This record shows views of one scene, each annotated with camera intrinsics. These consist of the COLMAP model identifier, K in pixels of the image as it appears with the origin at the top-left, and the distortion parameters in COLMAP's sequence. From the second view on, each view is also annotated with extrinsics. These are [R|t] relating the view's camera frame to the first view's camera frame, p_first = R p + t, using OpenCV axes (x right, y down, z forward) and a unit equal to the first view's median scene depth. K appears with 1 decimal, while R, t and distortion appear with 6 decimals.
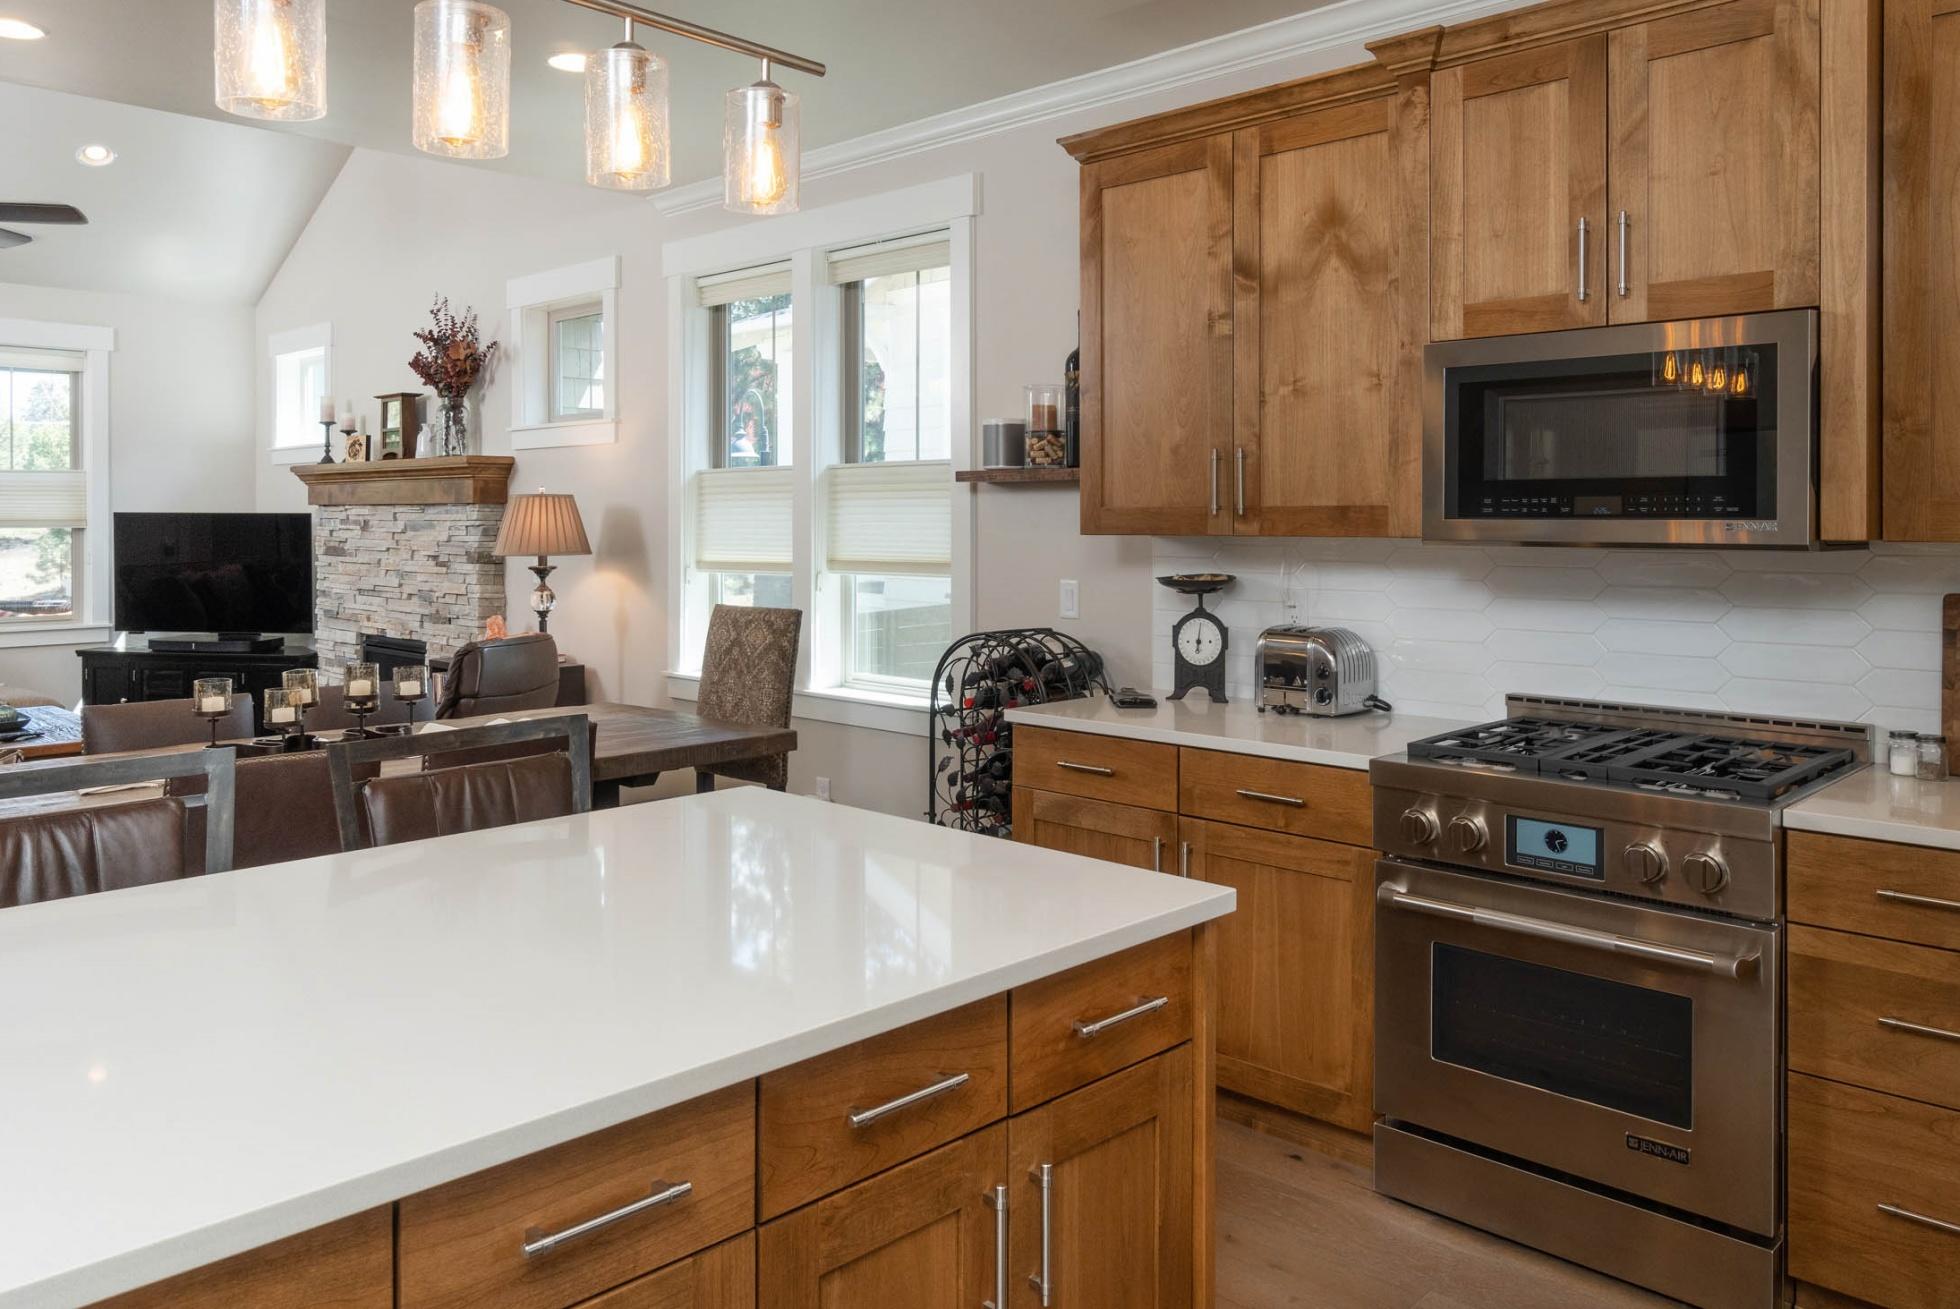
lens RADIAL K [[1459.7, 0, 969.1], [0, 1459.7, 549.2], [0, 0, 1]] dist [0.017991, -0.005400]
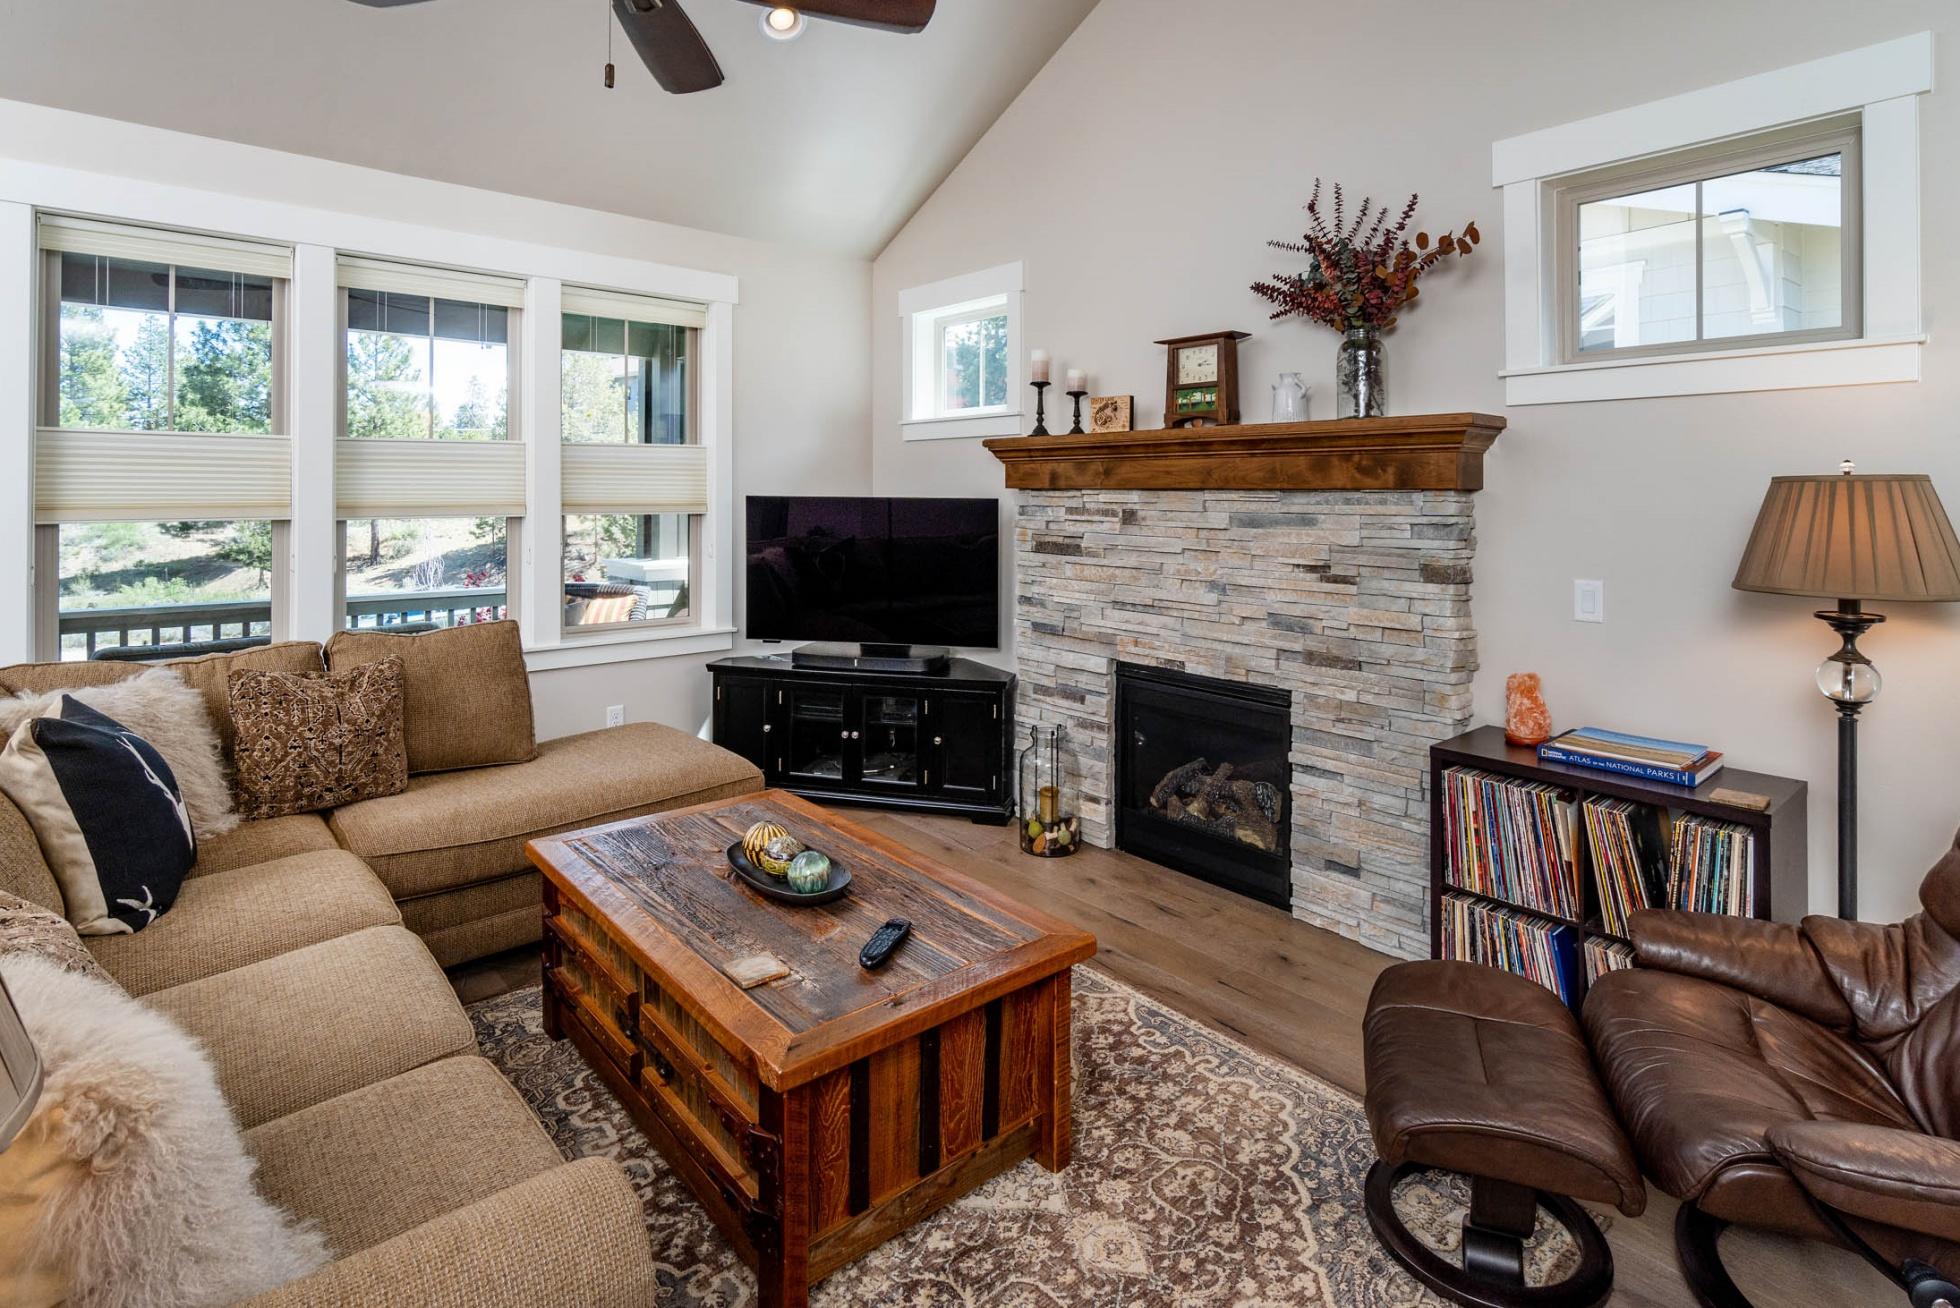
lens RADIAL K [[957.0, 0, 956.7], [0, 957.0, 480.5], [0, 0, 1]] dist [0.007533, -0.000413]
pose [[0.997636, -0.000378, -0.068725, -0.463768], [-0.001622, 0.999577, -0.029040, -0.020230], [0.068707, 0.029083, 0.997213, 0.505151]]
